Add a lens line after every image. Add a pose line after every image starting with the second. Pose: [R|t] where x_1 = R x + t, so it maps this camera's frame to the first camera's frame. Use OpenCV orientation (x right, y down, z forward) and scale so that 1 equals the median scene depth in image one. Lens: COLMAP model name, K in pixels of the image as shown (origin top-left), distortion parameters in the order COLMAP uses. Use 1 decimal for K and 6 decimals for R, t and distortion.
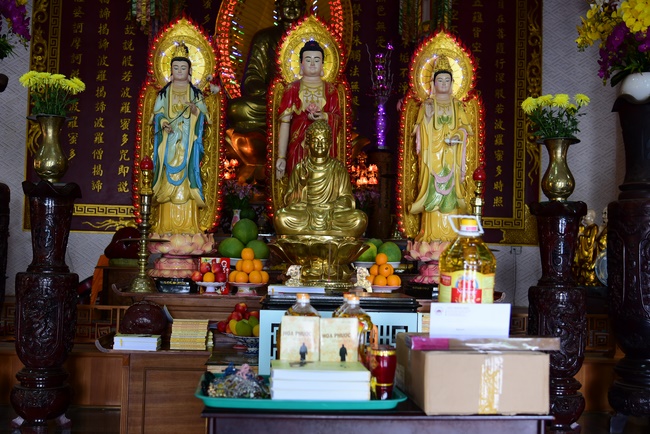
lens RADIAL K [[745.2, 0, 325.0], [0, 745.2, 217.0], [0, 0, 1]] dist [-0.006585, -0.001524]
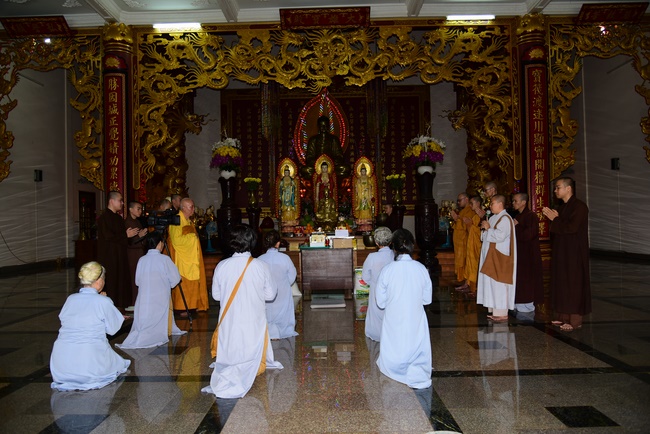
lens RADIAL K [[450.5, 0, 325.0], [0, 450.5, 217.0], [0, 0, 1]] dist [0.000359, -0.000003]
pose [[0.995398, -0.046212, -0.083949, 0.149600], [0.049188, 0.998220, 0.033731, -0.054627], [0.082241, -0.037705, 0.995899, -1.086426]]
